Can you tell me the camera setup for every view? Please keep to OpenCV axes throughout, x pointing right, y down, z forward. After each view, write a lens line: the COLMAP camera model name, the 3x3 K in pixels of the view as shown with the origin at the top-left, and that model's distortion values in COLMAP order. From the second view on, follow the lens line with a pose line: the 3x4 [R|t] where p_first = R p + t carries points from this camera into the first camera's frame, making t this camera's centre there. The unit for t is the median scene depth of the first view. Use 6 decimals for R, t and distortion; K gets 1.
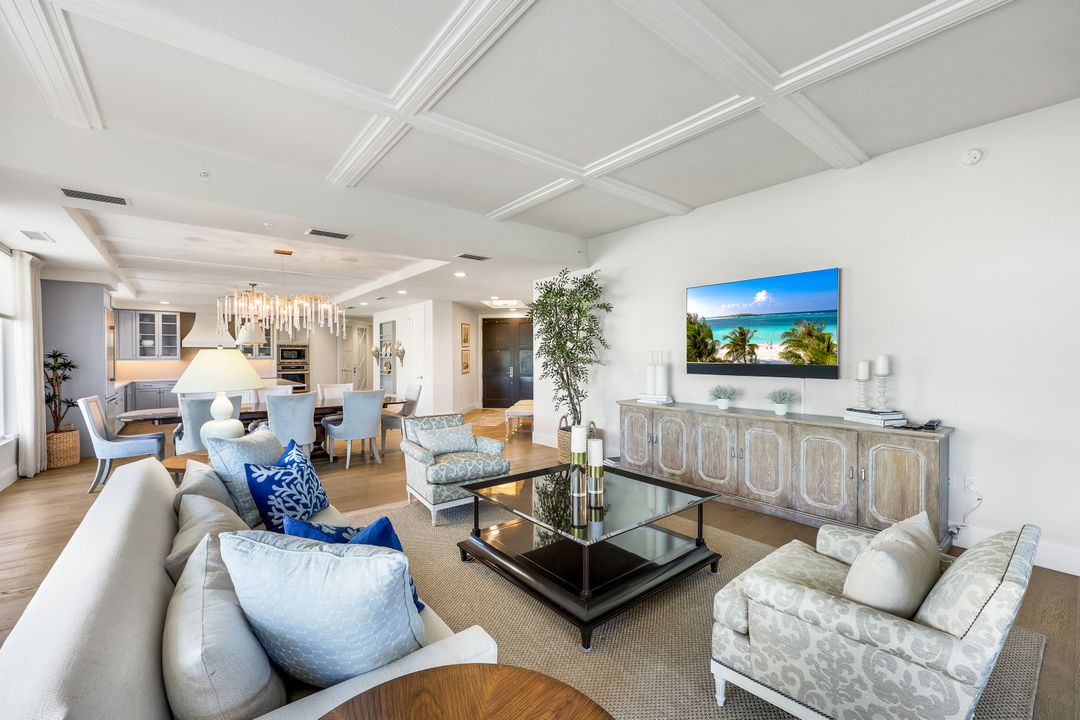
lens RADIAL K [[439.7, 0, 540.1], [0, 439.7, 358.0], [0, 0, 1]] dist [-0.001552, -0.000405]
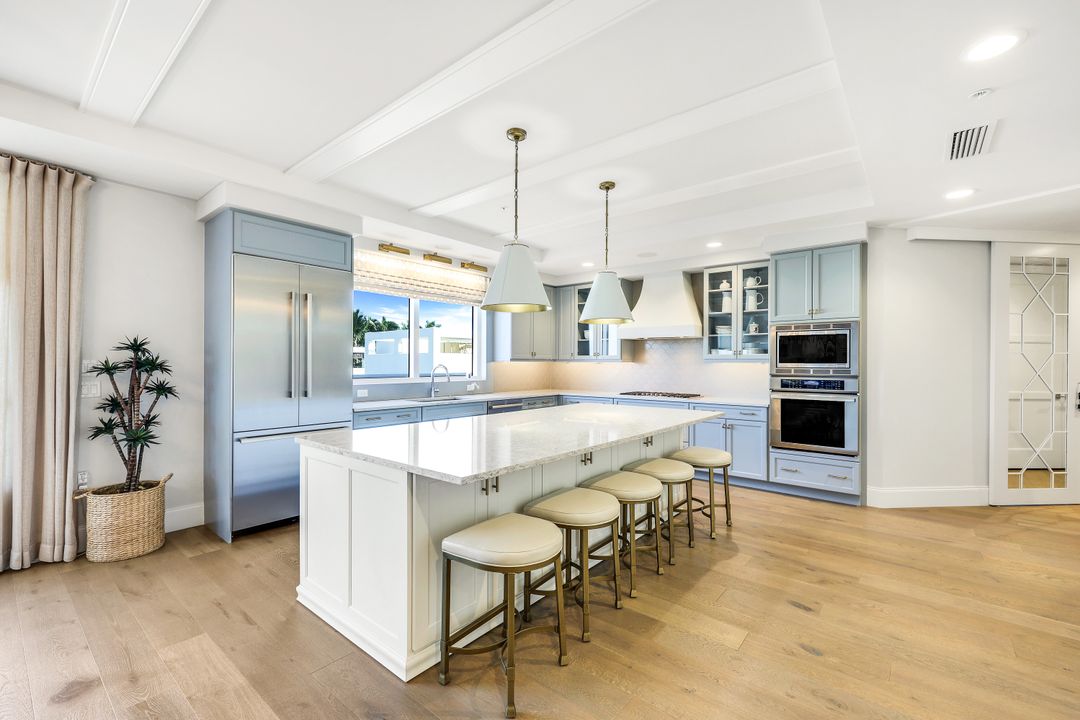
lens RADIAL K [[457.1, 0, 538.4], [0, 457.1, 364.3], [0, 0, 1]] dist [0.000637, -0.000080]
pose [[0.199405, 0.007963, -0.979885, -0.259169], [-0.008494, 0.999943, 0.006398, 0.004915], [0.979880, 0.007047, 0.199461, 0.793338]]
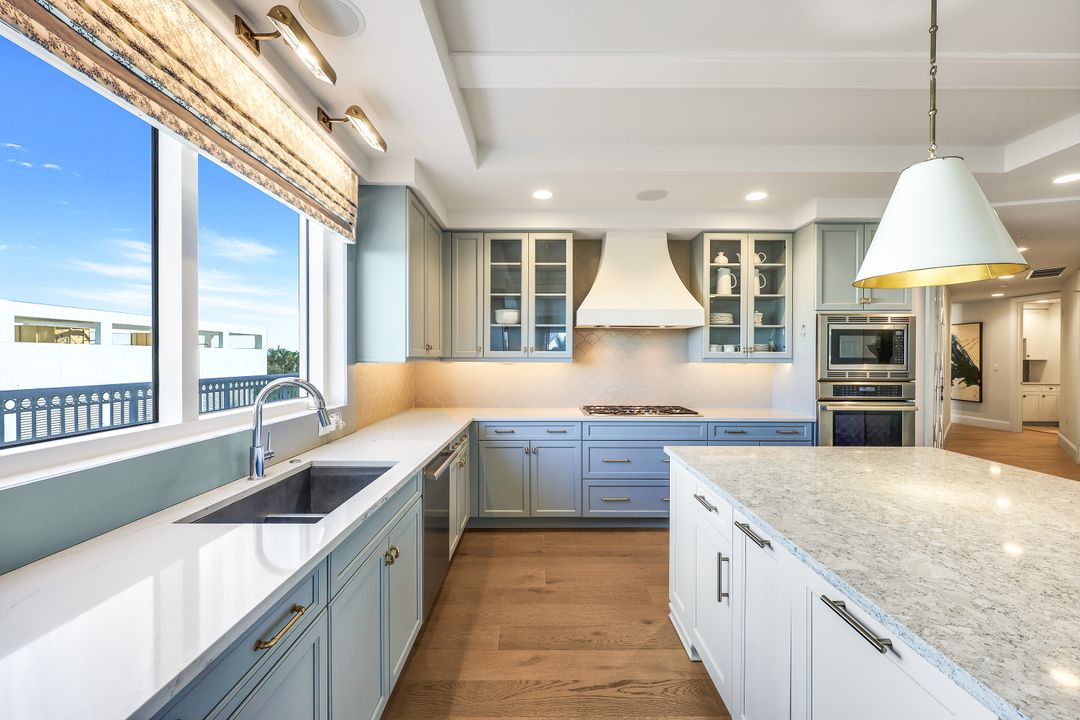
lens RADIAL K [[439.7, 0, 540.1], [0, 439.7, 358.0], [0, 0, 1]] dist [-0.001552, -0.000405]
pose [[0.777201, 0.006296, -0.629221, -0.624328], [-0.009038, 0.999958, -0.001159, 0.002162], [0.629187, 0.006588, 0.777226, 0.714517]]
